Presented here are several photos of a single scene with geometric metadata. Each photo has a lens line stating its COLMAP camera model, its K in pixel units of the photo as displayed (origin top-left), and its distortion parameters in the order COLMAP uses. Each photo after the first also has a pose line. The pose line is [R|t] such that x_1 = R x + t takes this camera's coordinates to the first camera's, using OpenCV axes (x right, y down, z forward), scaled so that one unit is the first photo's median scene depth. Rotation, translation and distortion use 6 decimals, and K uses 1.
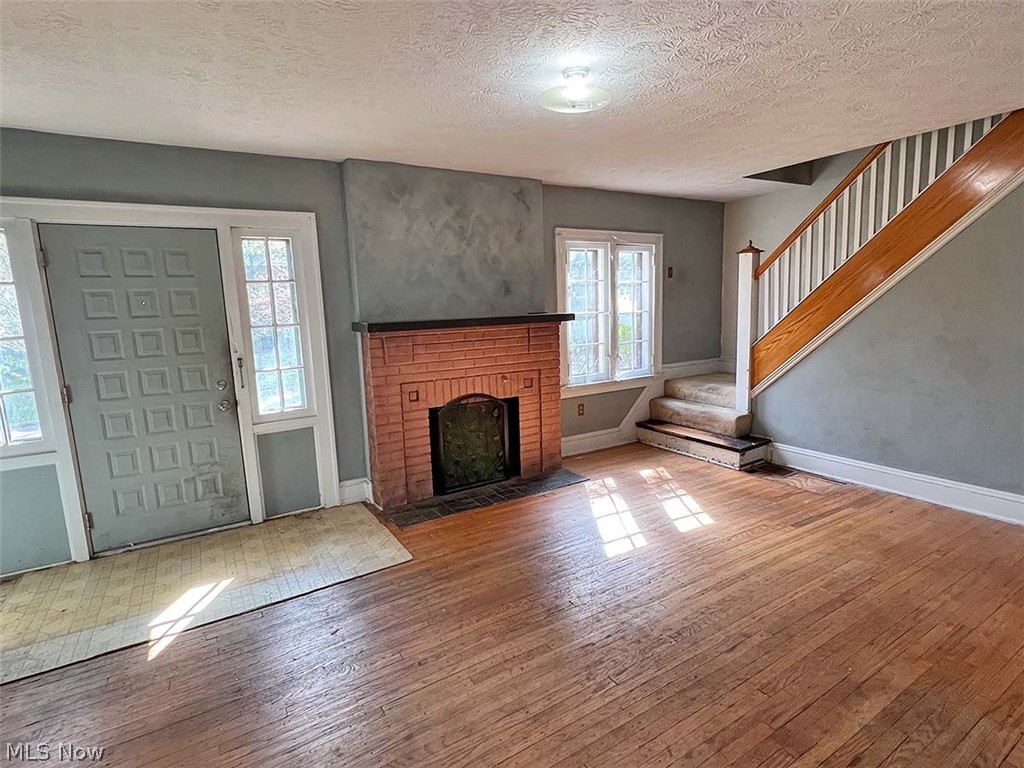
lens RADIAL K [[523.7, 0, 510.3], [0, 523.7, 387.3], [0, 0, 1]] dist [0.001114, -0.000355]
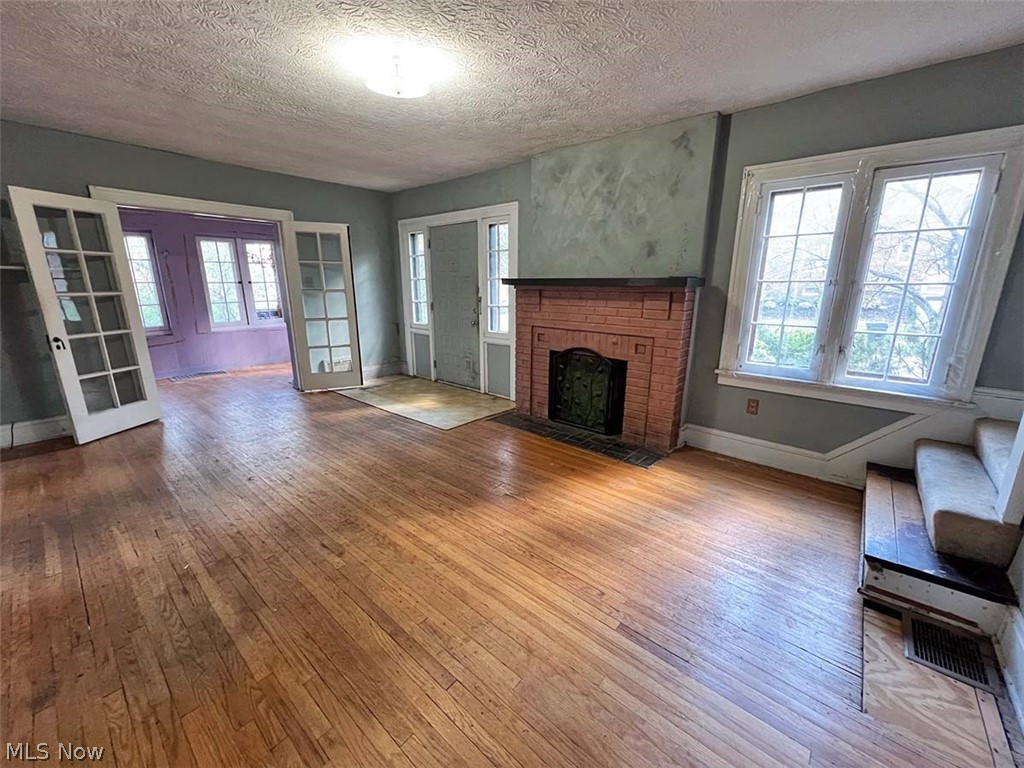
lens RADIAL K [[408.6, 0, 508.0], [0, 408.6, 381.5], [0, 0, 1]] dist [-0.000710, 0.000098]
pose [[0.303647, 0.260495, -0.916483, 0.718643], [-0.164587, 0.961780, 0.218839, -0.082956], [0.938461, 0.084391, 0.334915, 0.566582]]
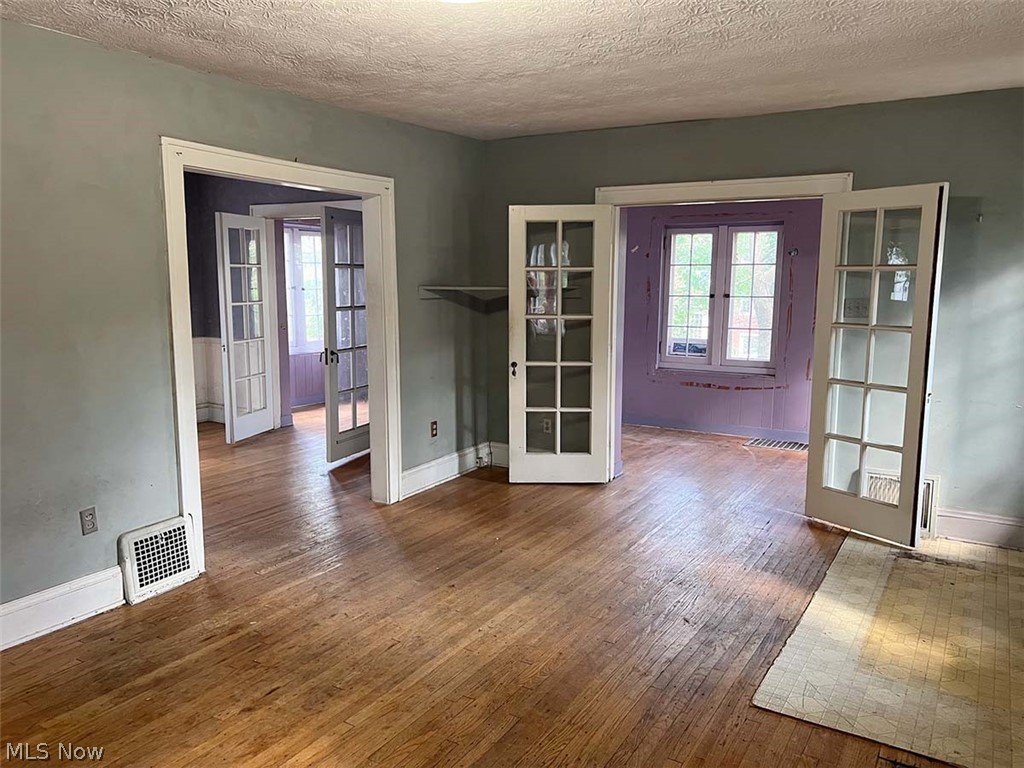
lens RADIAL K [[762.6, 0, 512.0], [0, 762.6, 384.0], [0, 0, 1]] dist [0.024082, -0.003327]
pose [[-0.885851, 0.096691, -0.453784, 0.322806], [-0.047182, 0.954200, 0.295425, -0.207329], [0.461565, 0.283113, -0.840717, 1.139566]]
